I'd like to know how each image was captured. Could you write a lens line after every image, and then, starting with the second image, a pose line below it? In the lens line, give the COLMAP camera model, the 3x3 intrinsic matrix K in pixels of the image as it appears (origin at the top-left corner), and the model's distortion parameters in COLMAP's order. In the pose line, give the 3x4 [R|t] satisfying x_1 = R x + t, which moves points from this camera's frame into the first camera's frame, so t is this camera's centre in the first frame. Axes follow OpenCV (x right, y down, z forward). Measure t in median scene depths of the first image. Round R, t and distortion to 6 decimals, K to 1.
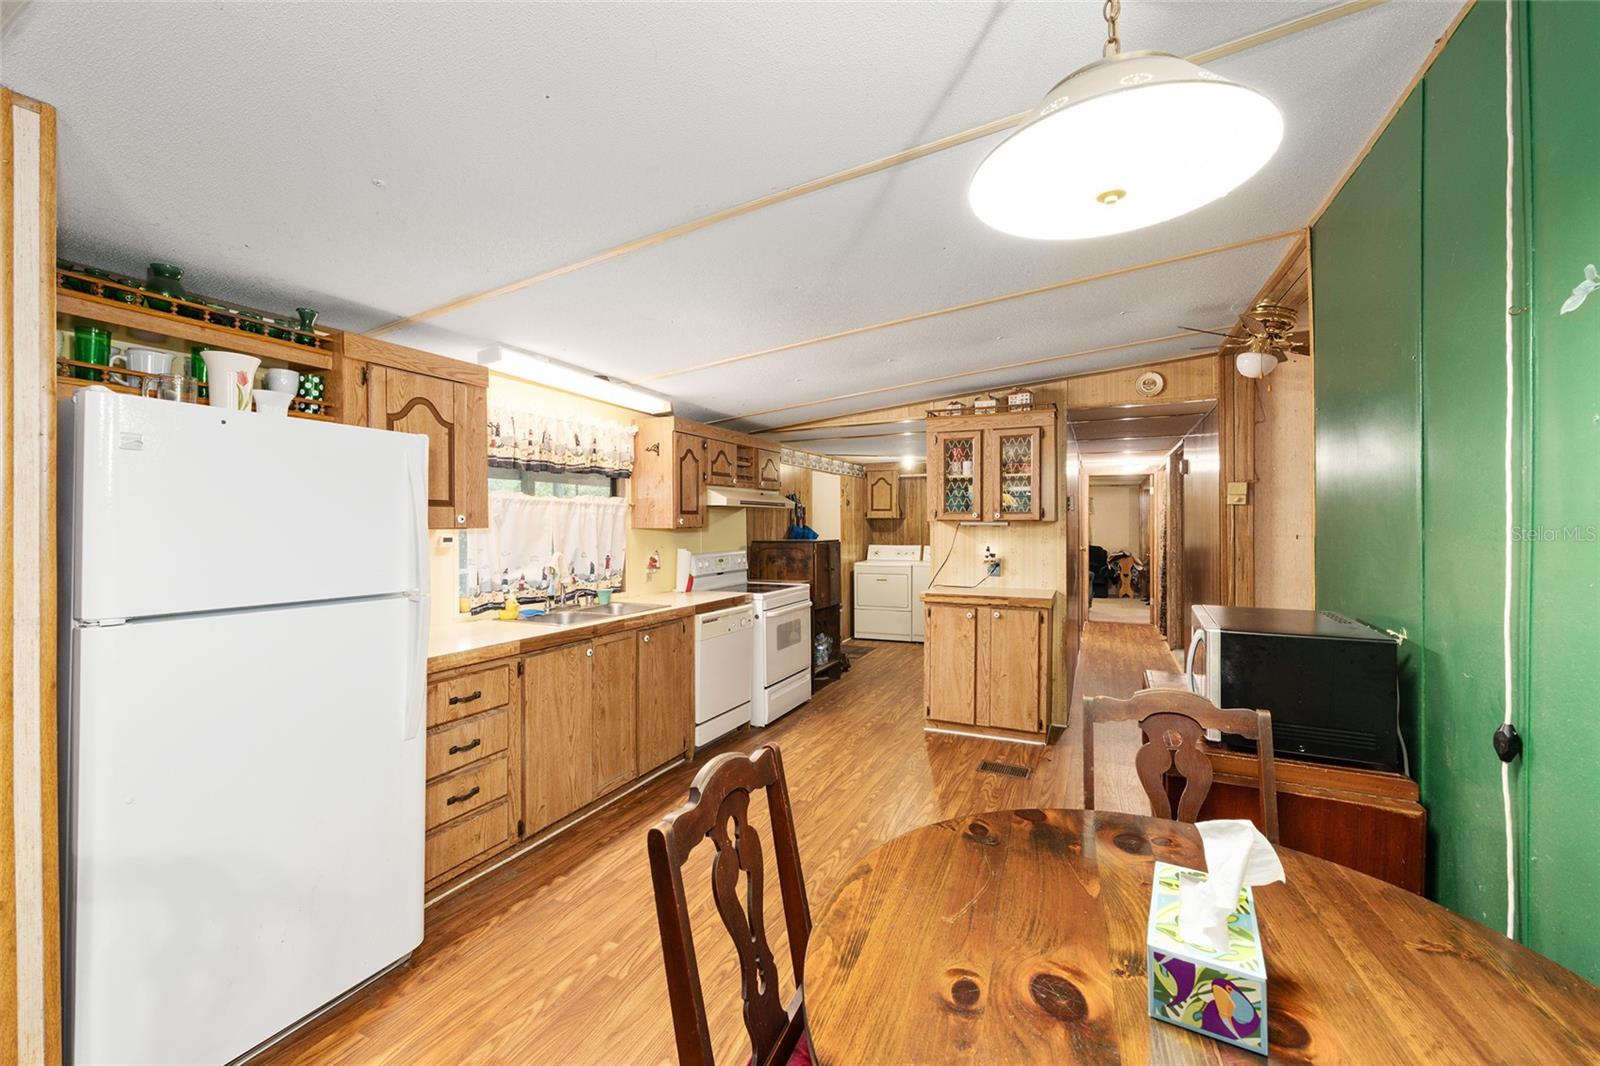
lens RADIAL K [[643.3, 0, 802.7], [0, 643.3, 525.8], [0, 0, 1]] dist [-0.001620, 0.000138]
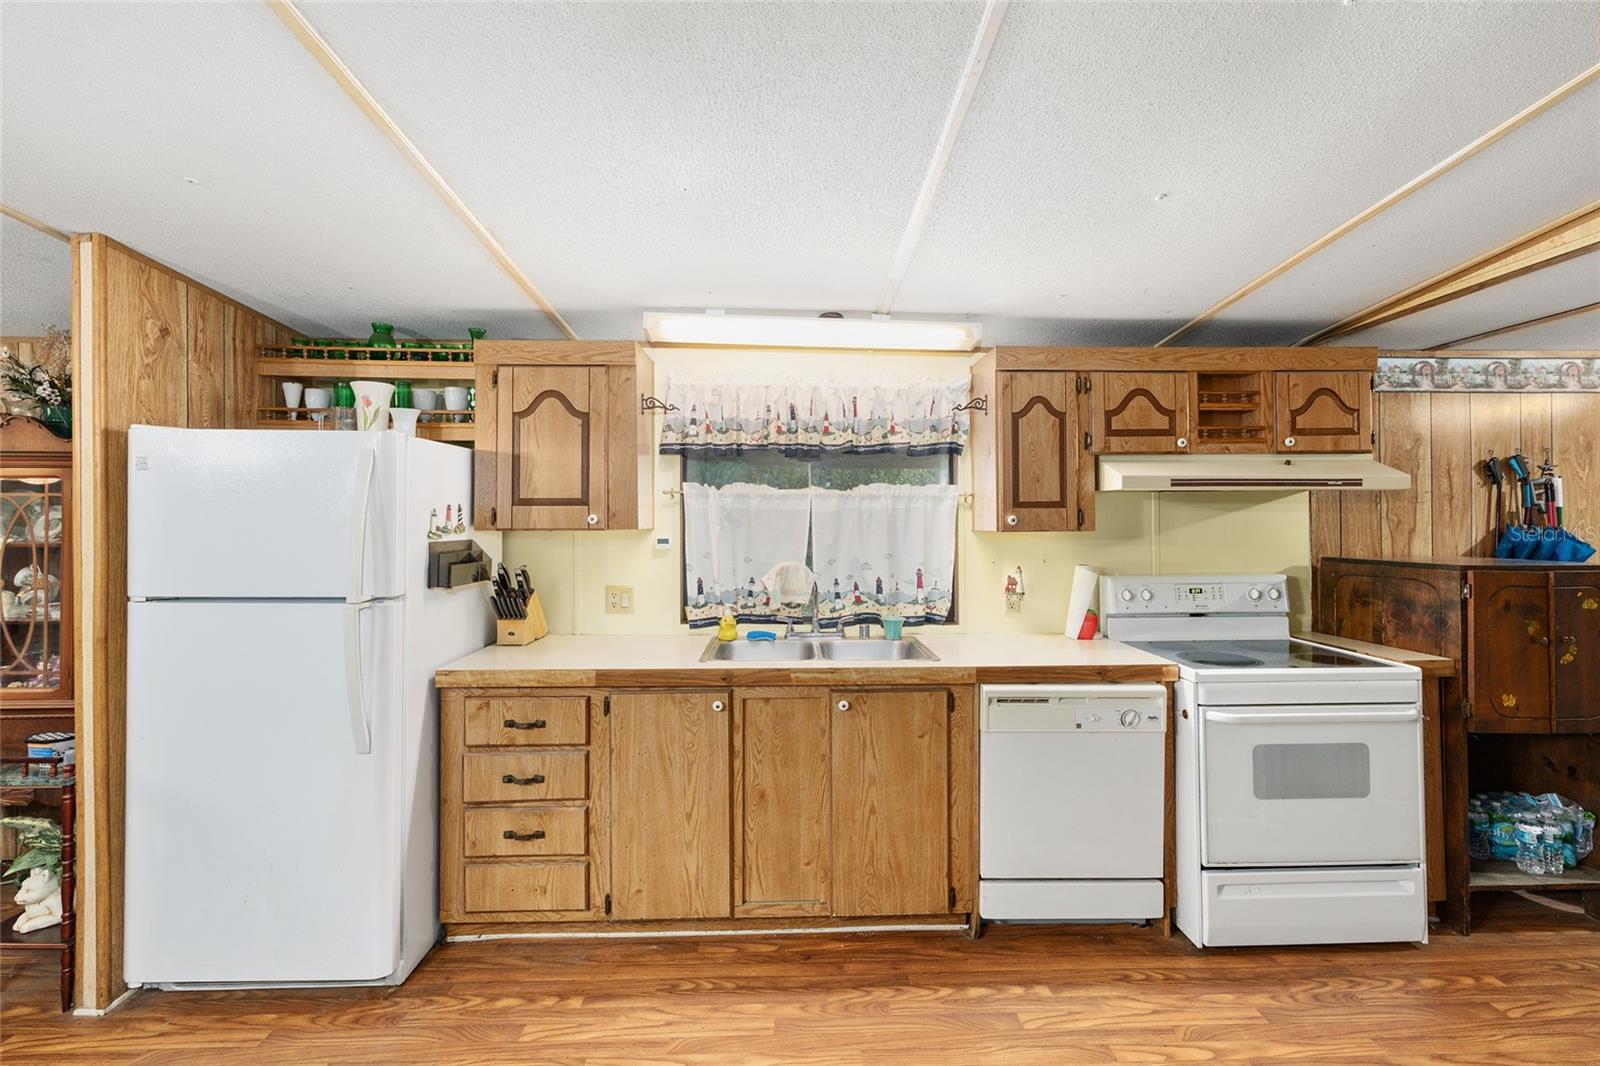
lens RADIAL K [[643.3, 0, 805.5], [0, 643.3, 516.2], [0, 0, 1]] dist [-0.001620, 0.000138]
pose [[0.450135, -0.003028, -0.892955, 0.253137], [-0.002659, 0.999985, -0.004731, -0.007017], [0.892957, 0.004504, 0.450120, 0.556146]]
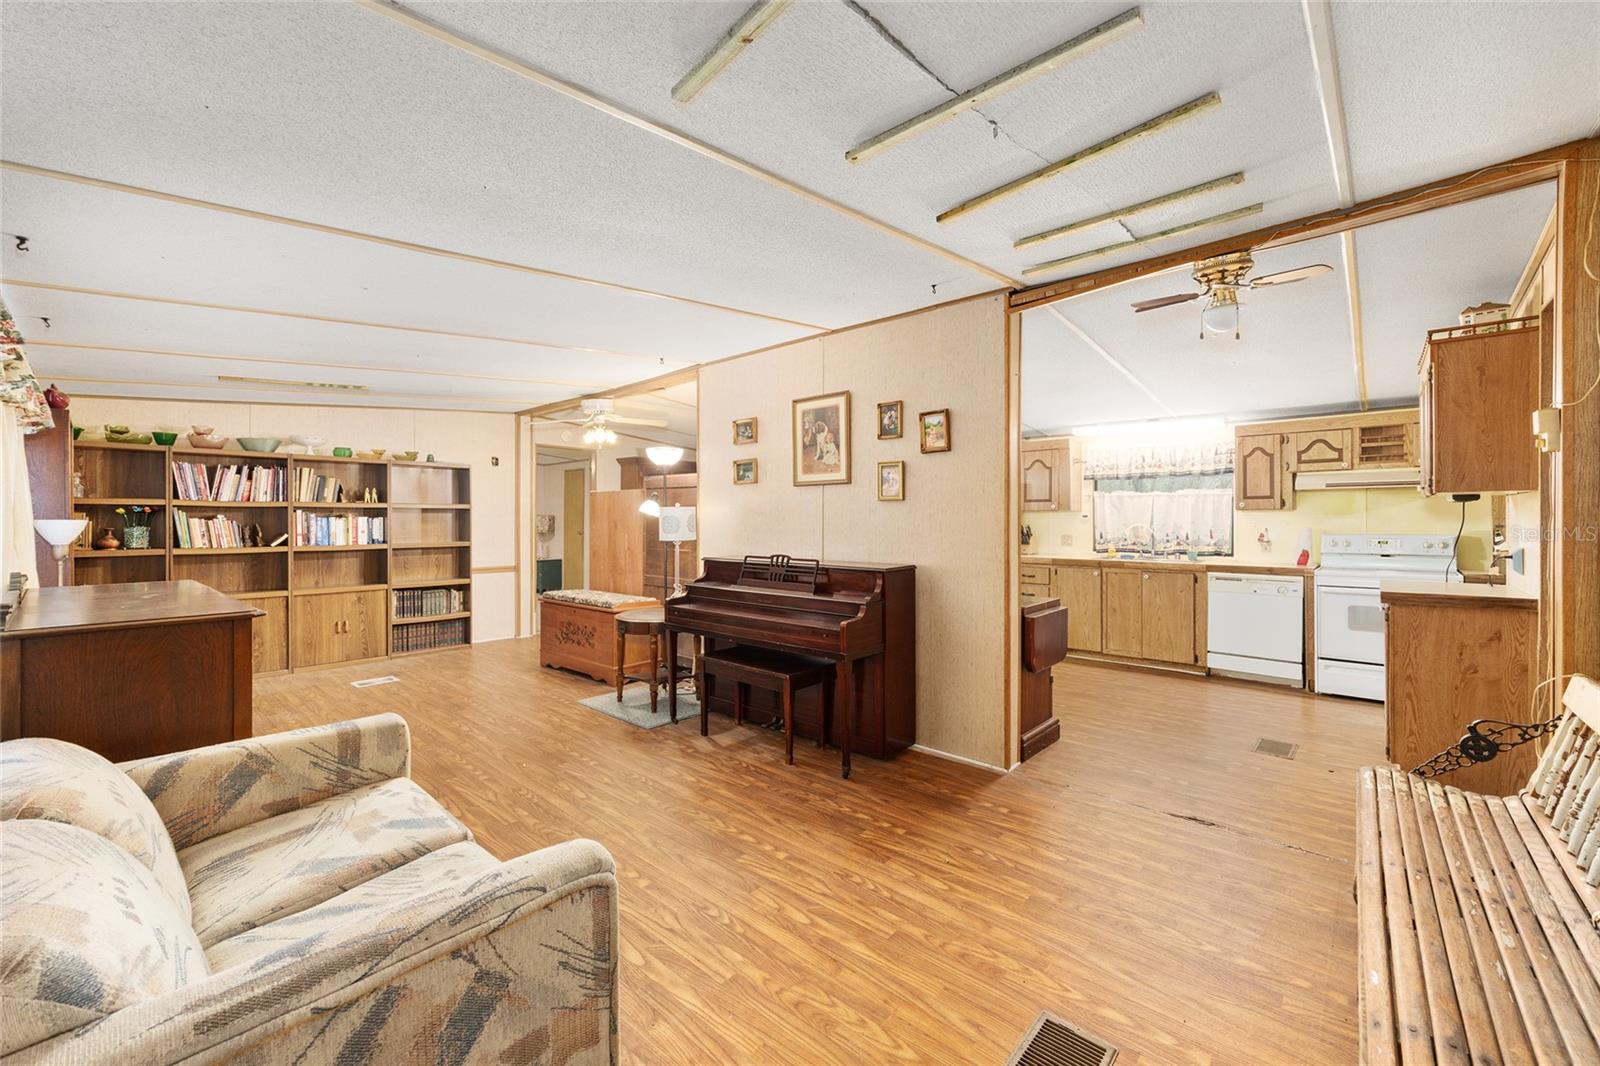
lens RADIAL K [[643.3, 0, 804.6], [0, 643.3, 523.4], [0, 0, 1]] dist [-0.001620, 0.000138]
pose [[-0.293166, 0.006732, -0.956038, 1.306260], [-0.002180, 0.999968, 0.007710, 0.022811], [0.956059, 0.004345, -0.293142, 0.527455]]
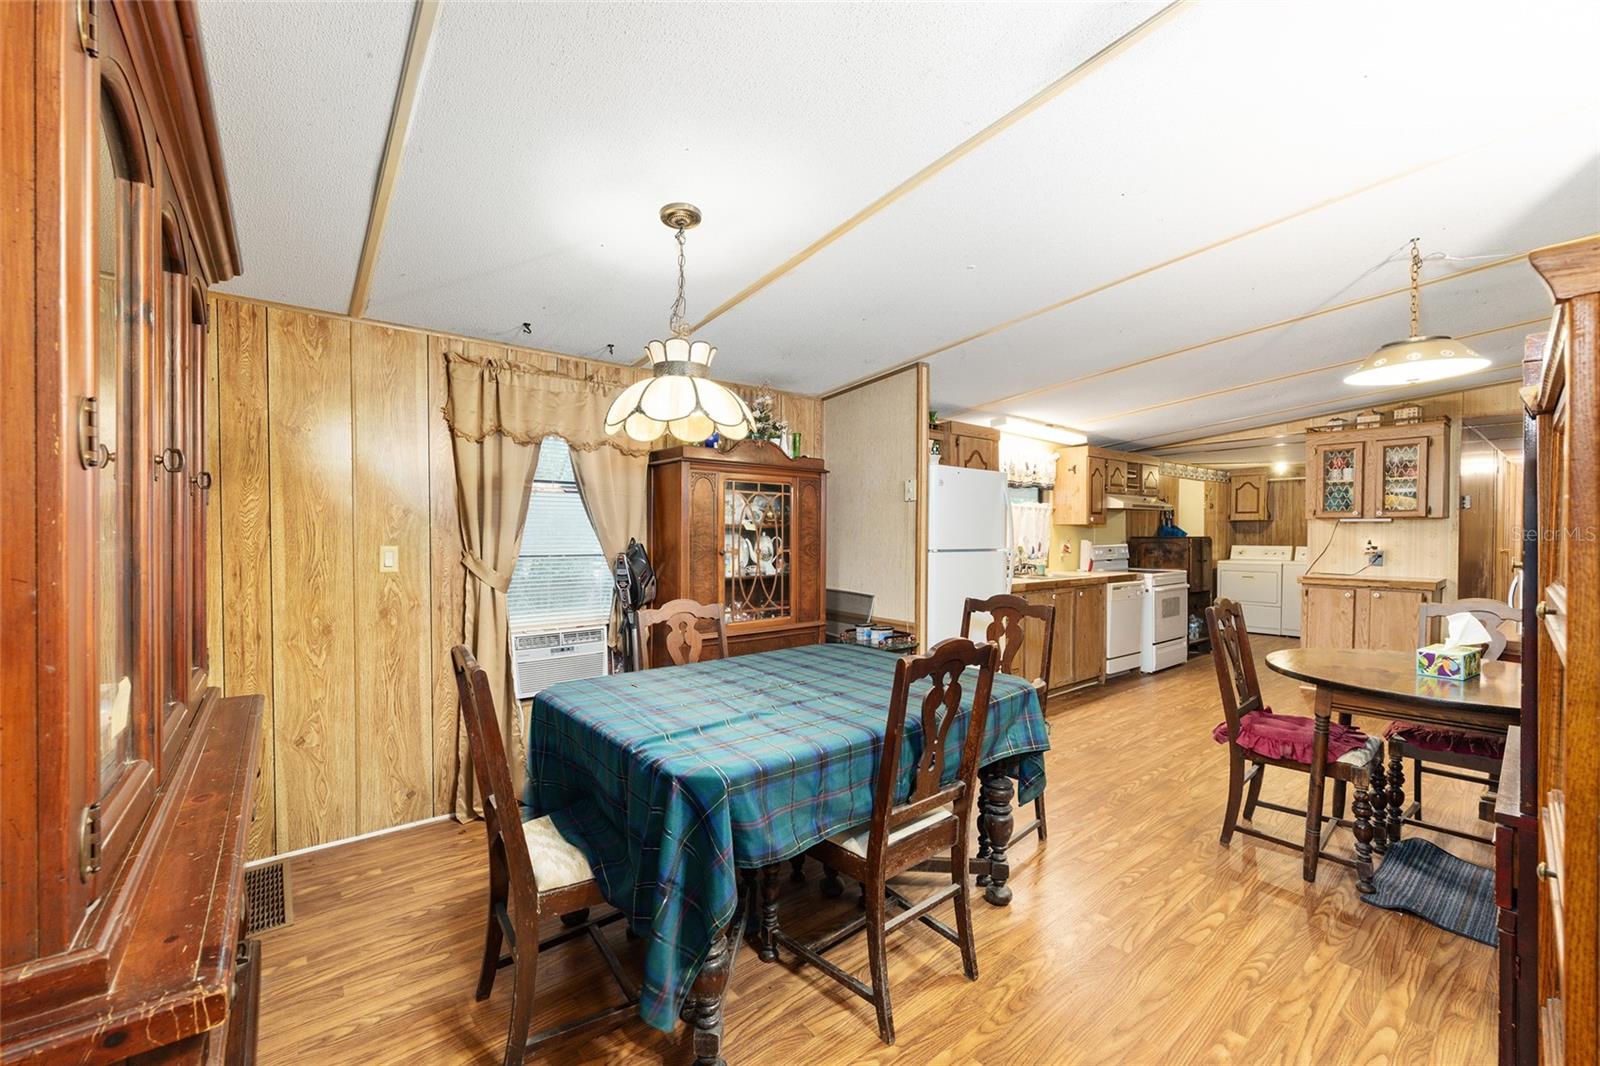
lens RADIAL K [[643.3, 0, 803.4], [0, 643.3, 545.1], [0, 0, 1]] dist [-0.001620, 0.000138]
pose [[0.897385, 0.011093, -0.441109, -0.131707], [-0.003861, 0.999843, 0.017289, 0.027660], [0.441232, -0.013812, 0.897287, -0.551890]]
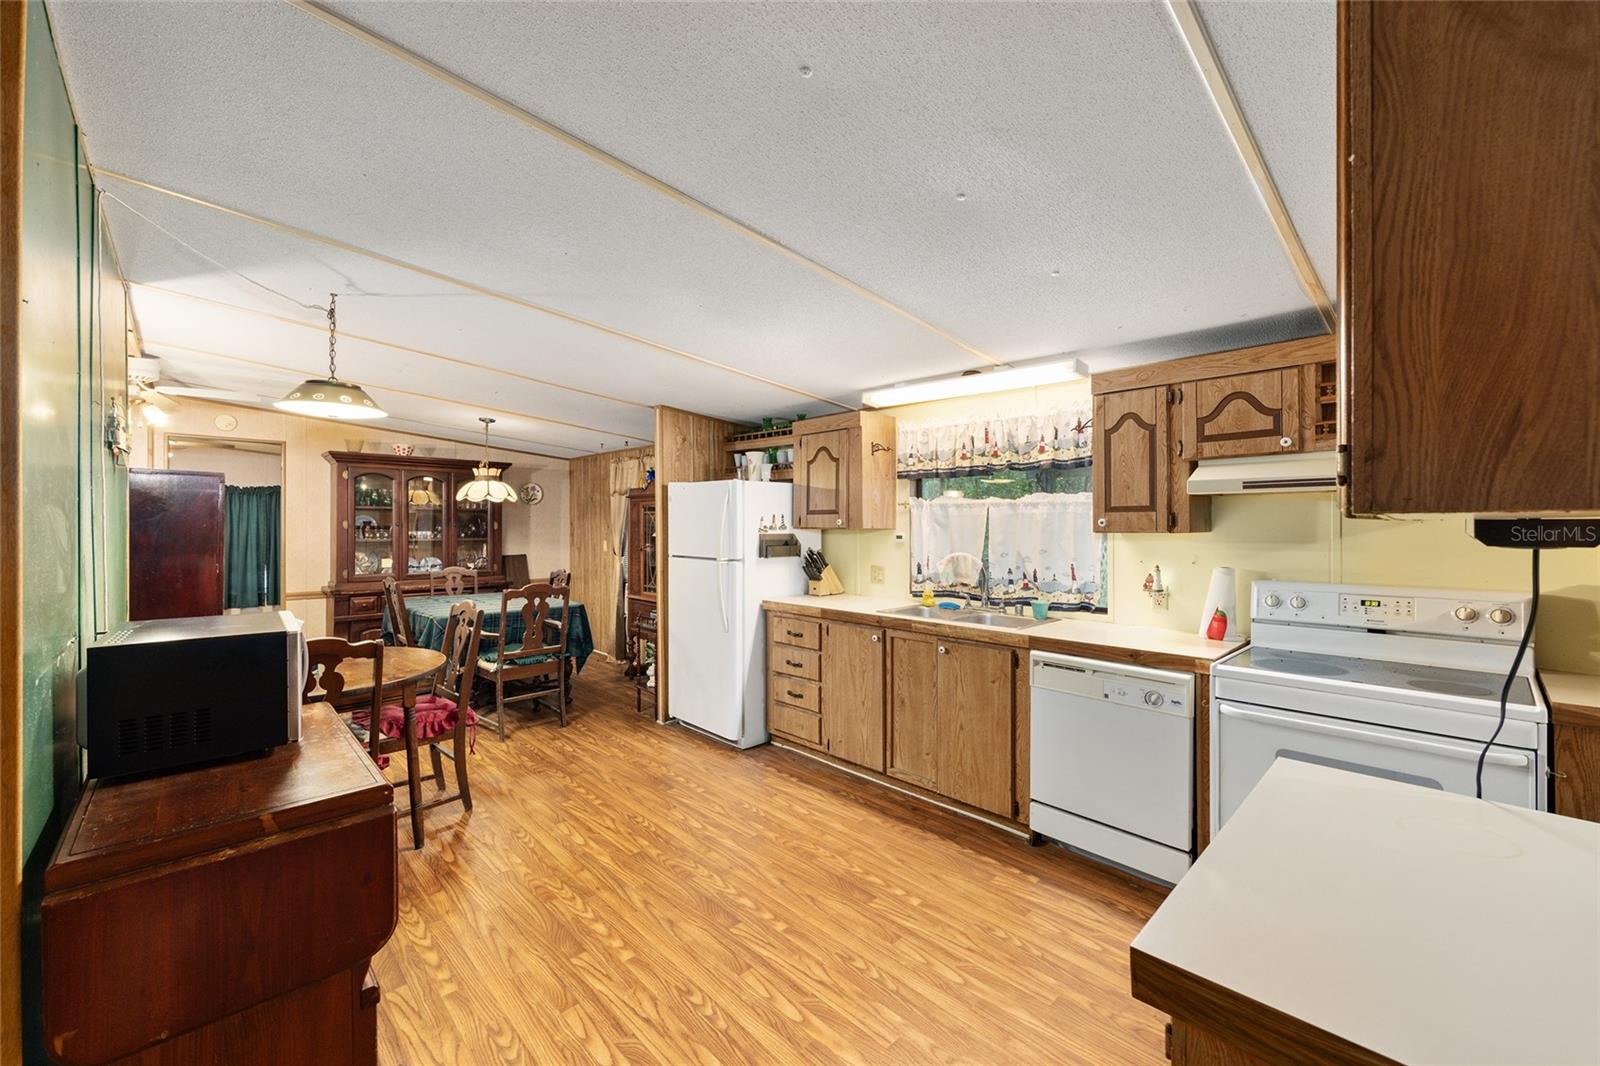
lens RADIAL K [[643.3, 0, 803.0], [0, 643.3, 528.1], [0, 0, 1]] dist [-0.001620, 0.000138]
pose [[-0.360636, 0.007761, -0.932674, 0.566822], [-0.002166, 0.999956, 0.009158, -0.006427], [0.932704, 0.005323, -0.360603, 0.938821]]
